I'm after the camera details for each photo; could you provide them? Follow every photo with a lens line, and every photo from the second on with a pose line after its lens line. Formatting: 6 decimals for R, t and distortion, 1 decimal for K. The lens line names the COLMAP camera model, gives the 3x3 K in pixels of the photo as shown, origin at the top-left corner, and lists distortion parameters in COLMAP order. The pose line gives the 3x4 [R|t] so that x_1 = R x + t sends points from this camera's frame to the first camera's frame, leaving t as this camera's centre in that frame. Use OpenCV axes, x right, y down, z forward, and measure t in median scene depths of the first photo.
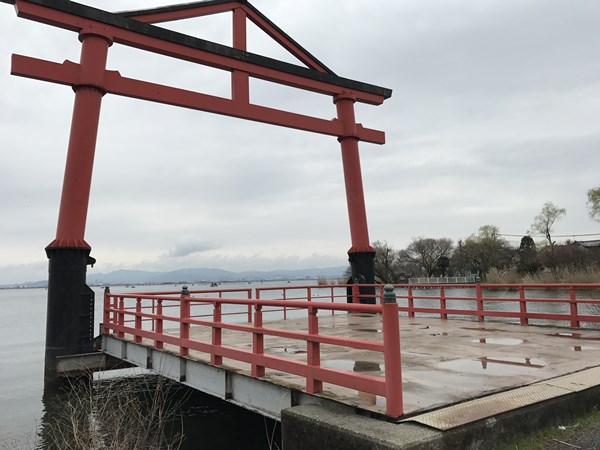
lens RADIAL K [[499.8, 0, 300.0], [0, 499.8, 225.0], [0, 0, 1]] dist [0.007104, 0.002322]
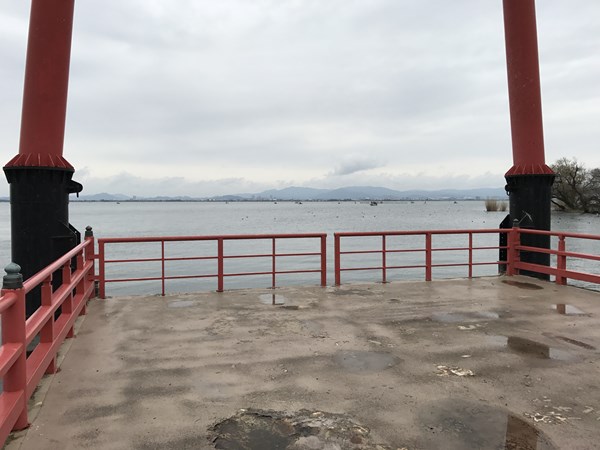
lens RADIAL K [[493.7, 0, 288.2], [0, 493.7, 223.9], [0, 0, 1]] dist [0.006261, 0.002679]
pose [[0.938916, 0.040556, -0.341750, 0.048382], [0.015098, 0.987222, 0.158634, 0.011663], [0.343816, -0.154104, 0.926306, 0.292351]]
